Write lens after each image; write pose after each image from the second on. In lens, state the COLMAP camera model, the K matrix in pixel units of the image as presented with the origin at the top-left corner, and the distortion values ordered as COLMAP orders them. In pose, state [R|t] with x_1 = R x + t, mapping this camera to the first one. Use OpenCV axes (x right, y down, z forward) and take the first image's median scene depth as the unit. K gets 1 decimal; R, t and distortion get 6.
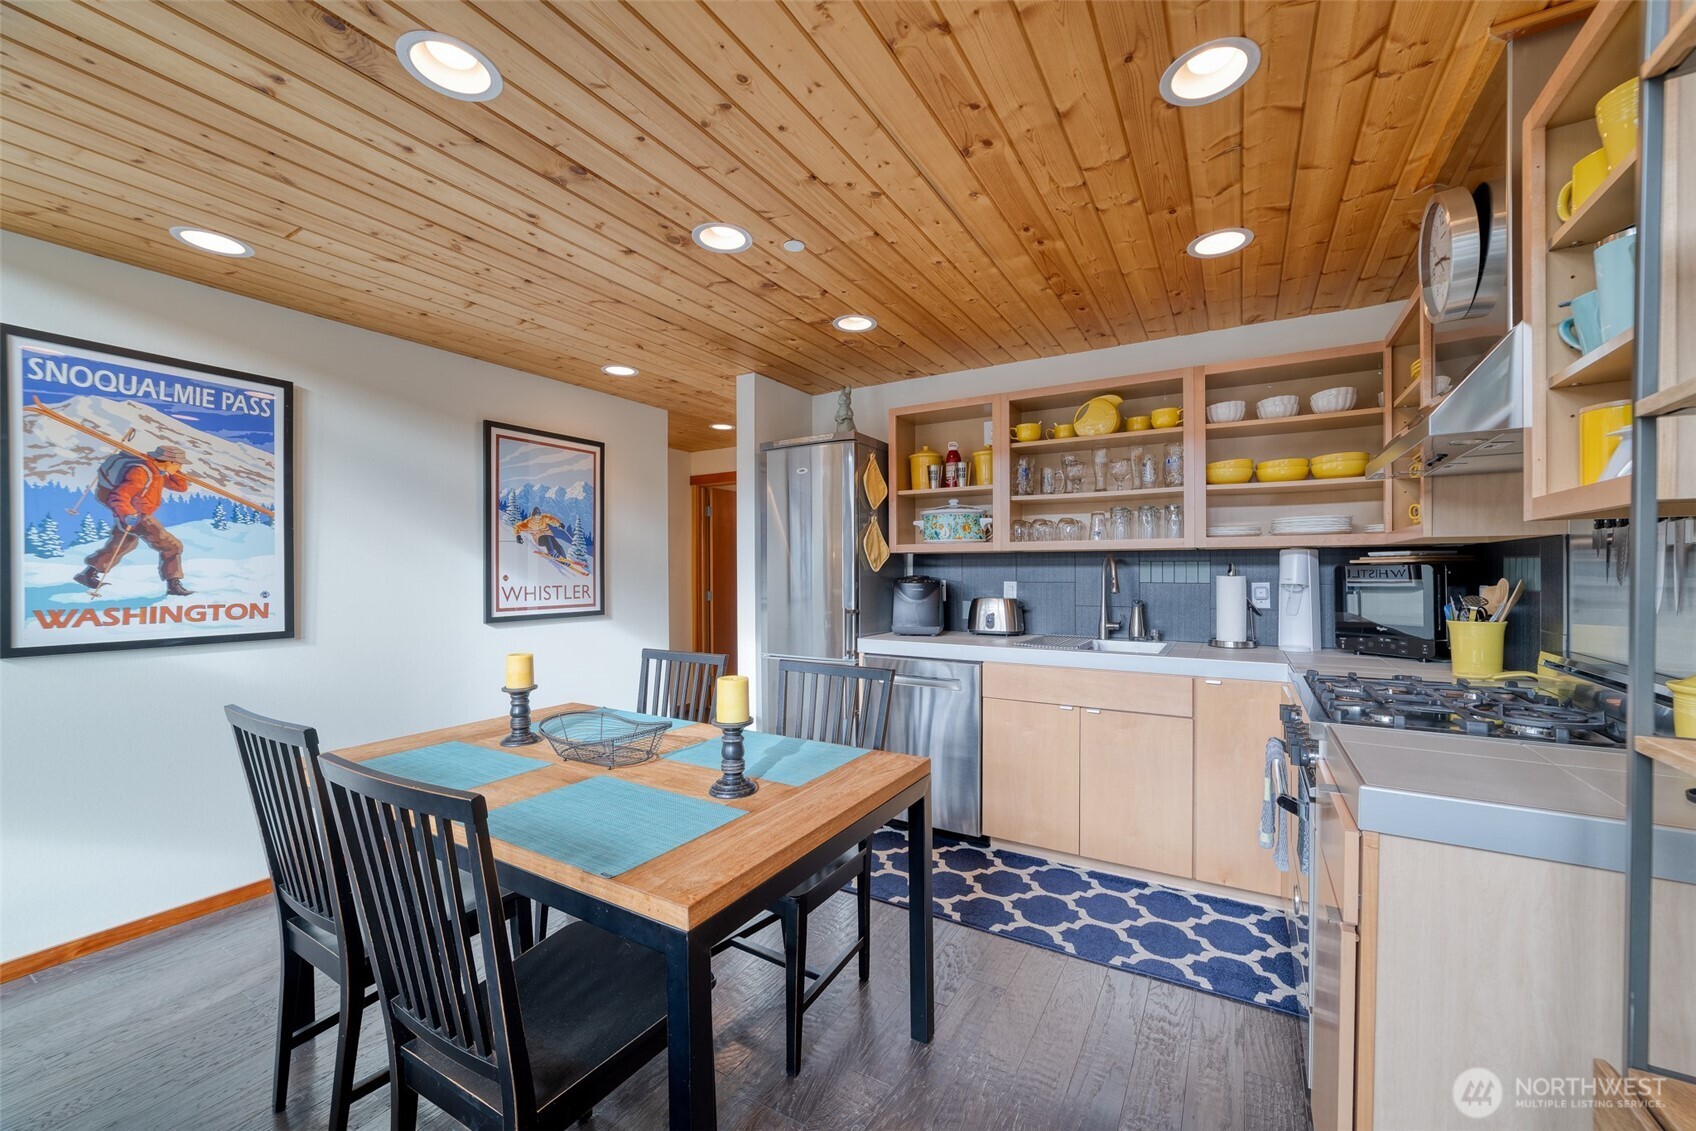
lens RADIAL K [[655.0, 0, 874.9], [0, 655.0, 570.7], [0, 0, 1]] dist [-0.001062, 0.000336]
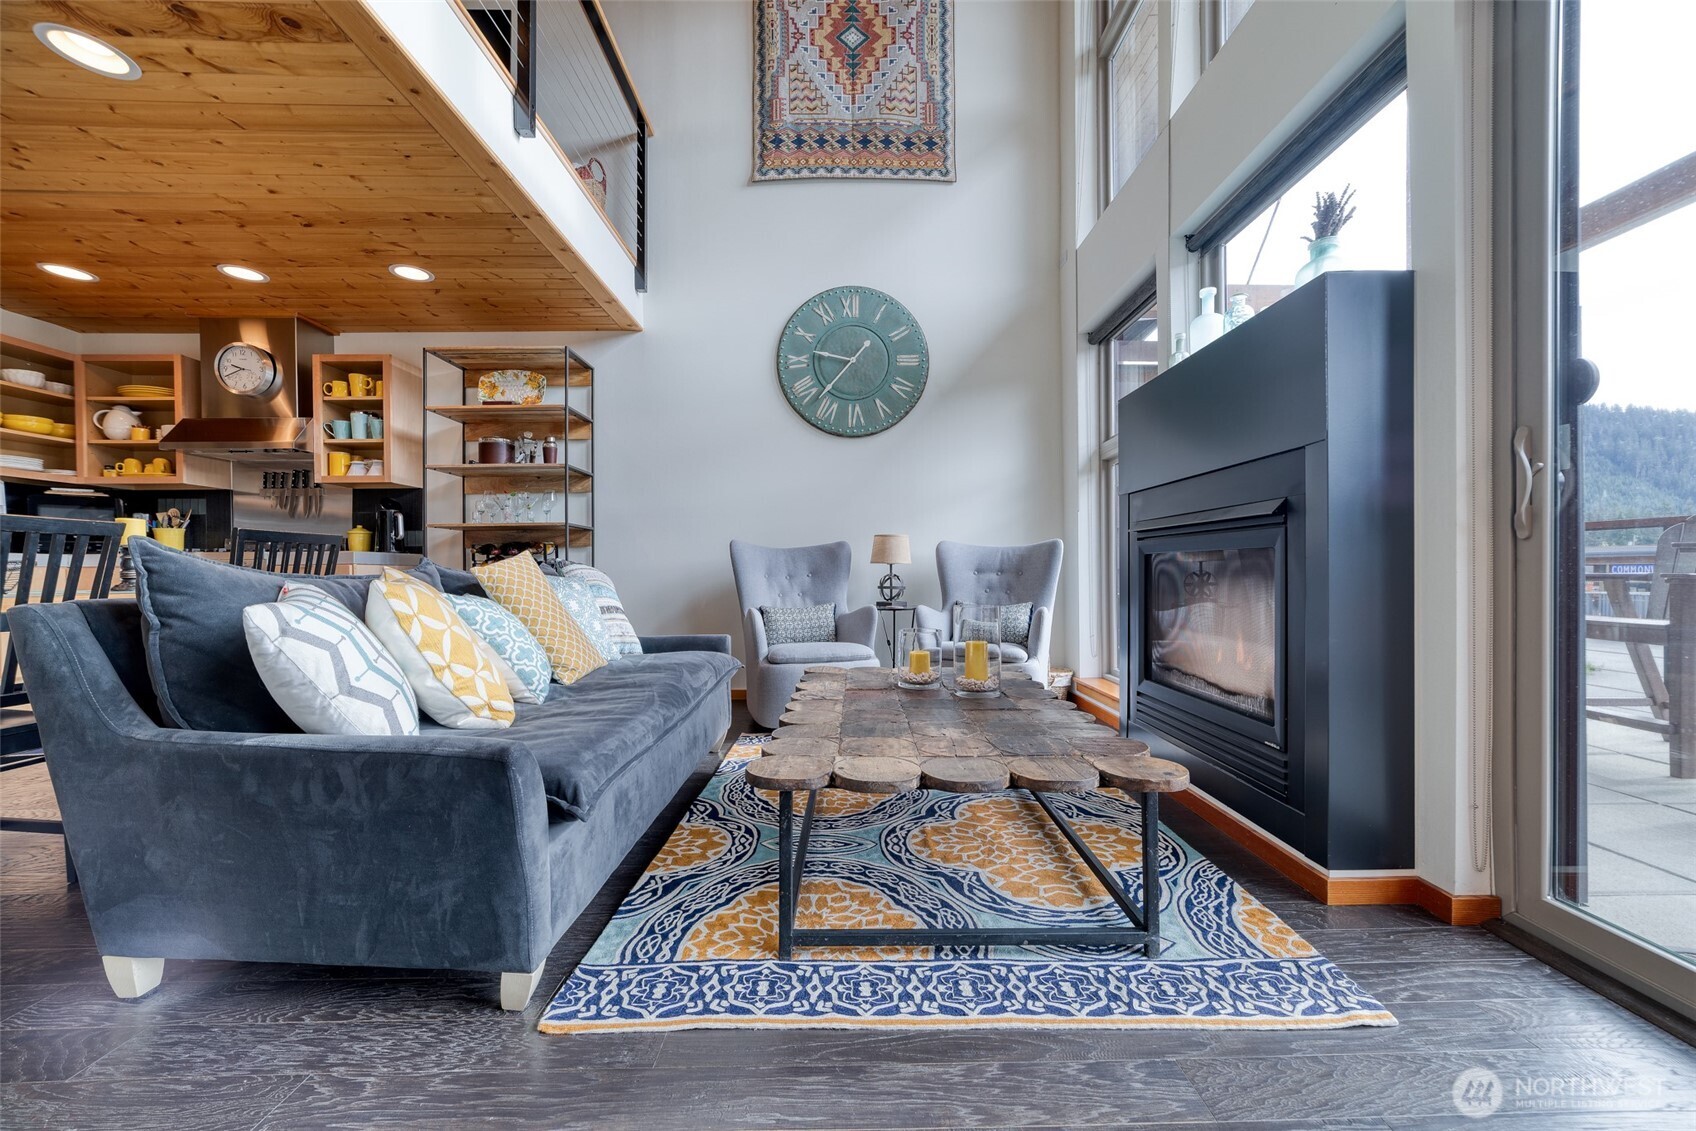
lens RADIAL K [[655.0, 0, 855.0], [0, 655.0, 569.5], [0, 0, 1]] dist [-0.001062, 0.000336]
pose [[-0.501383, 0.017113, 0.865056, -1.357850], [0.020890, 0.999752, -0.007670, 0.195186], [-0.864973, 0.014226, -0.501616, 0.146955]]
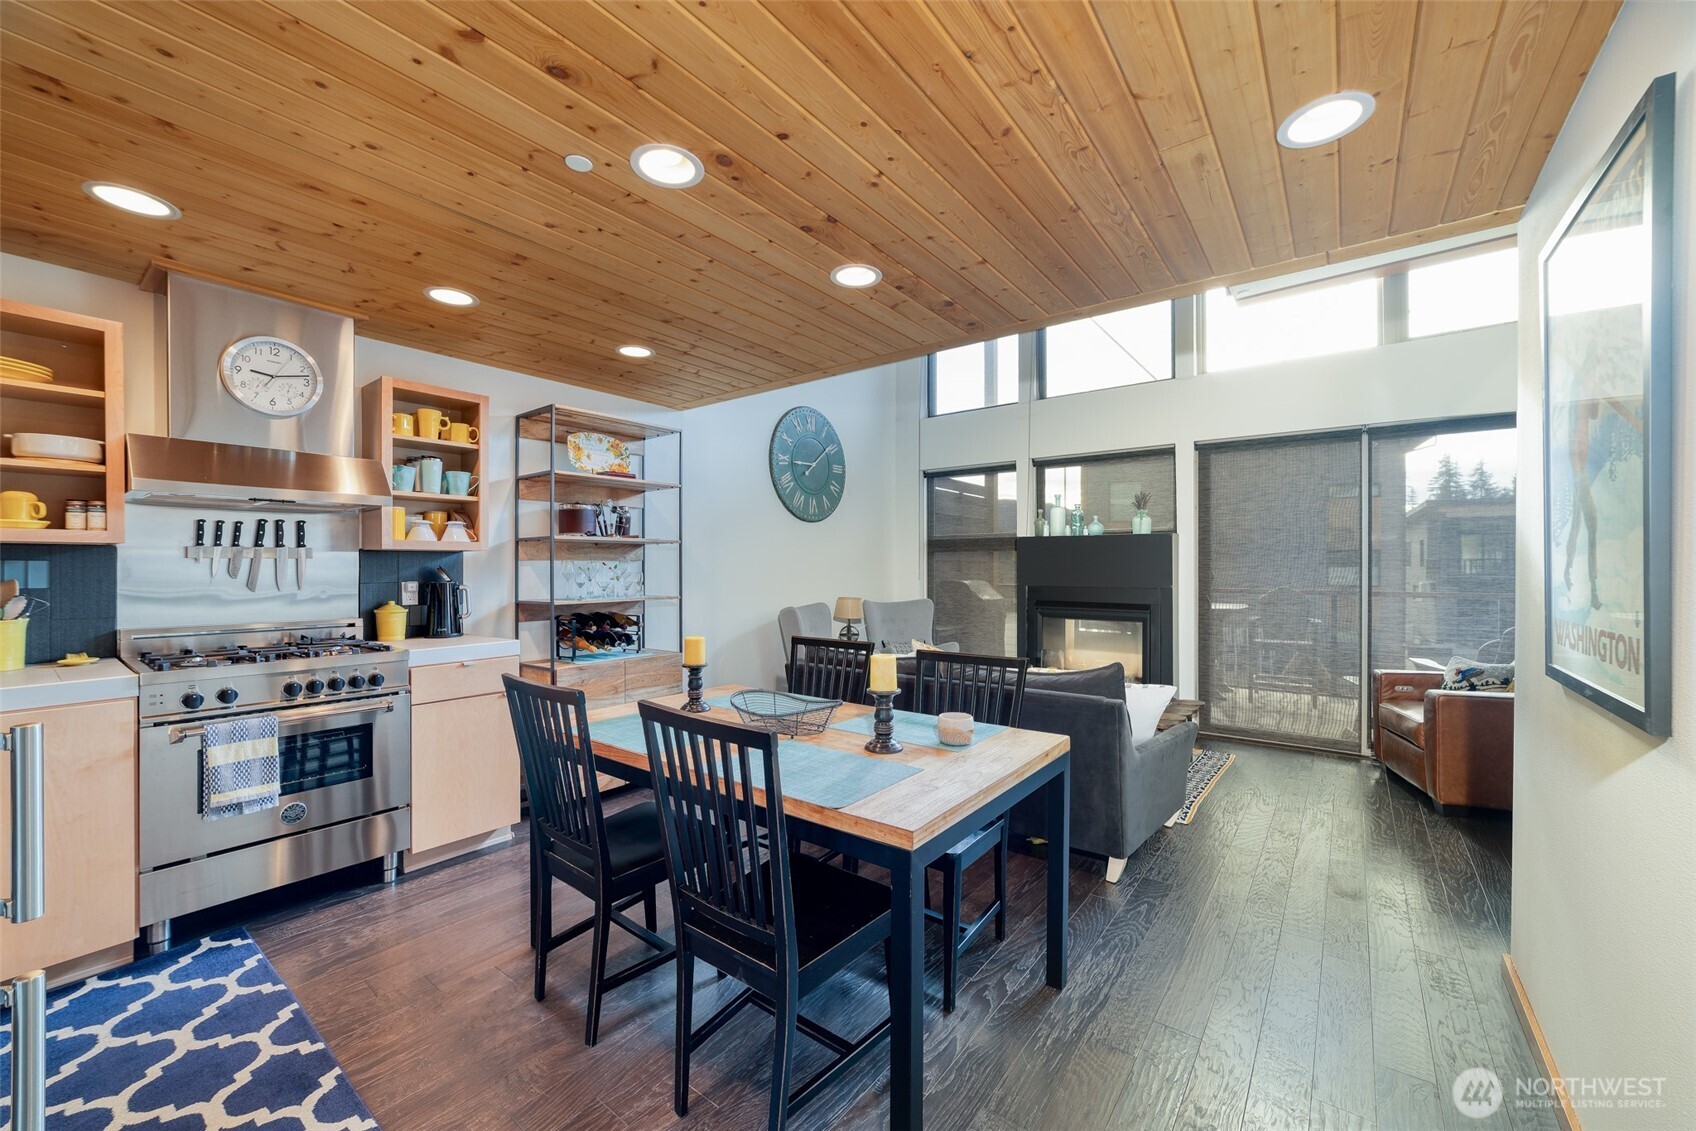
lens RADIAL K [[655.0, 0, 838.6], [0, 655.0, 568.9], [0, 0, 1]] dist [-0.001062, 0.000336]
pose [[-0.987208, 0.009505, 0.159151, -0.420781], [0.010678, 0.999922, 0.006518, 0.000984], [-0.159077, 0.008134, -0.987233, 1.391653]]
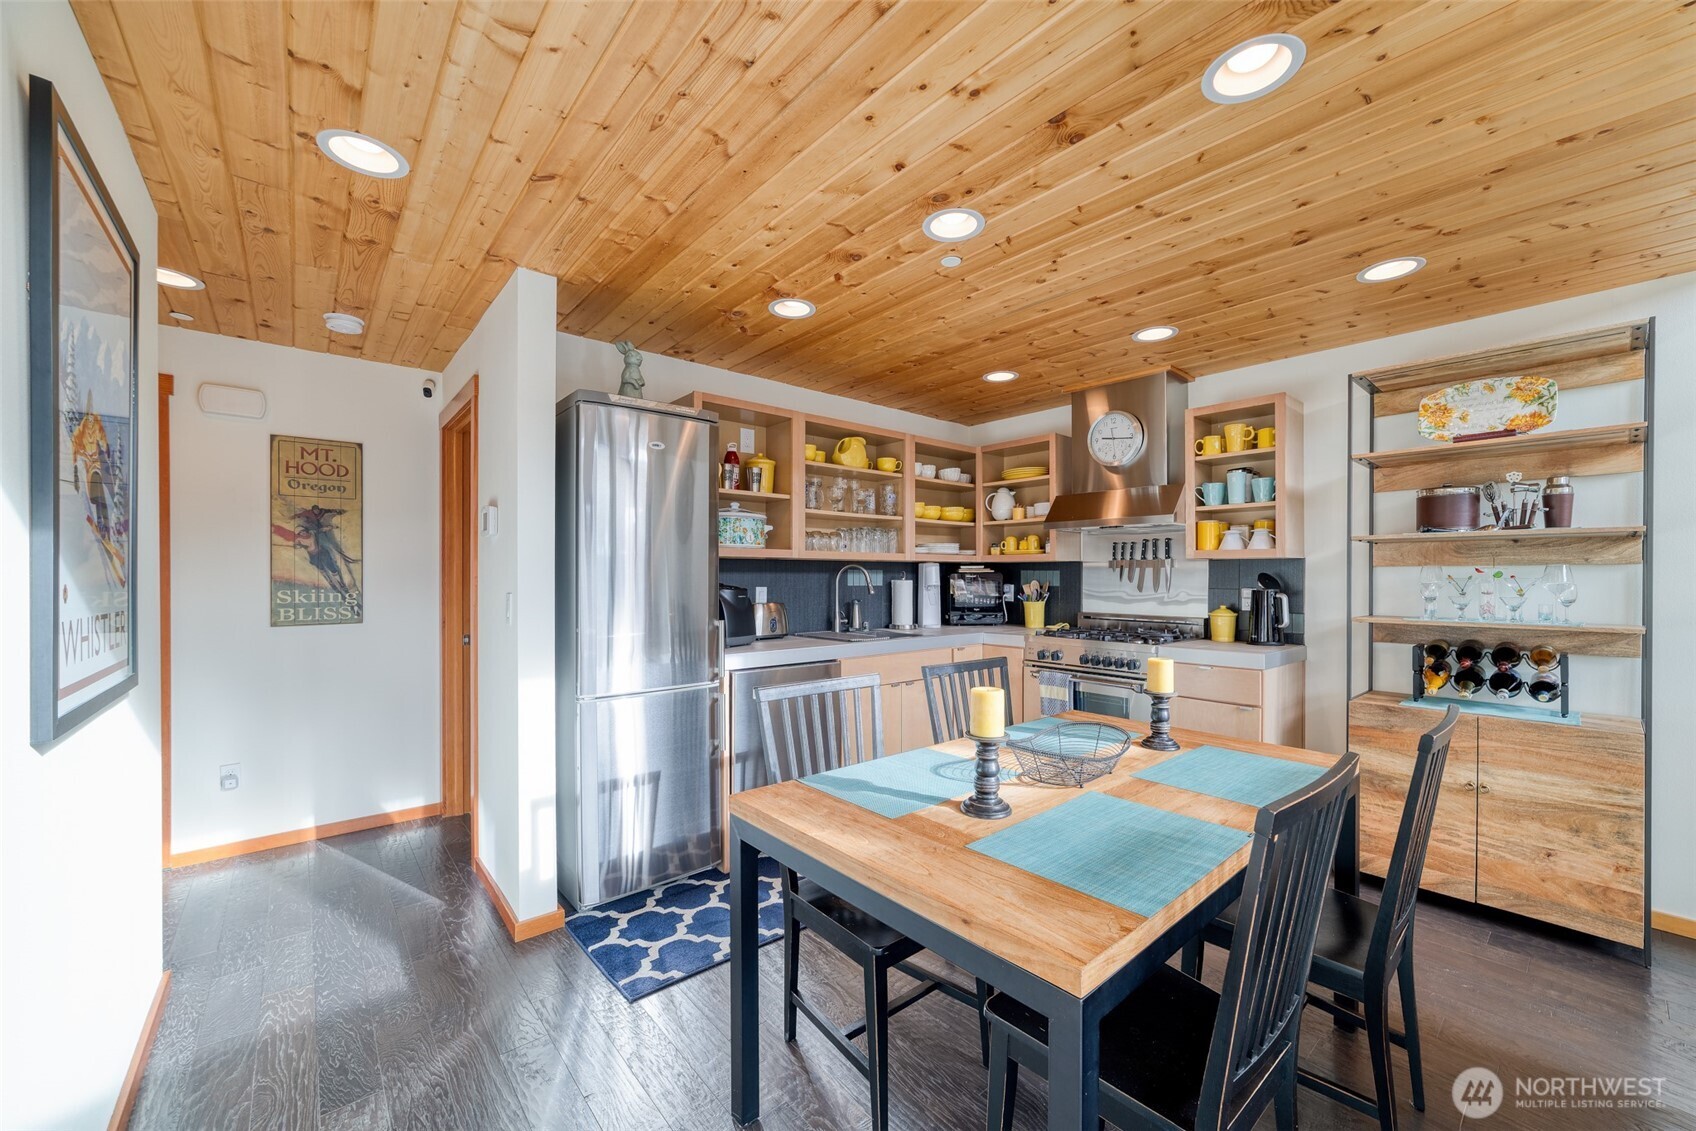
lens RADIAL K [[655.0, 0, 869.4], [0, 655.0, 570.7], [0, 0, 1]] dist [-0.001062, 0.000336]
pose [[0.326334, 0.010601, 0.945195, -0.885827], [0.002106, 0.999926, -0.011942, 0.003170], [-0.945252, 0.005888, 0.326288, 0.613773]]
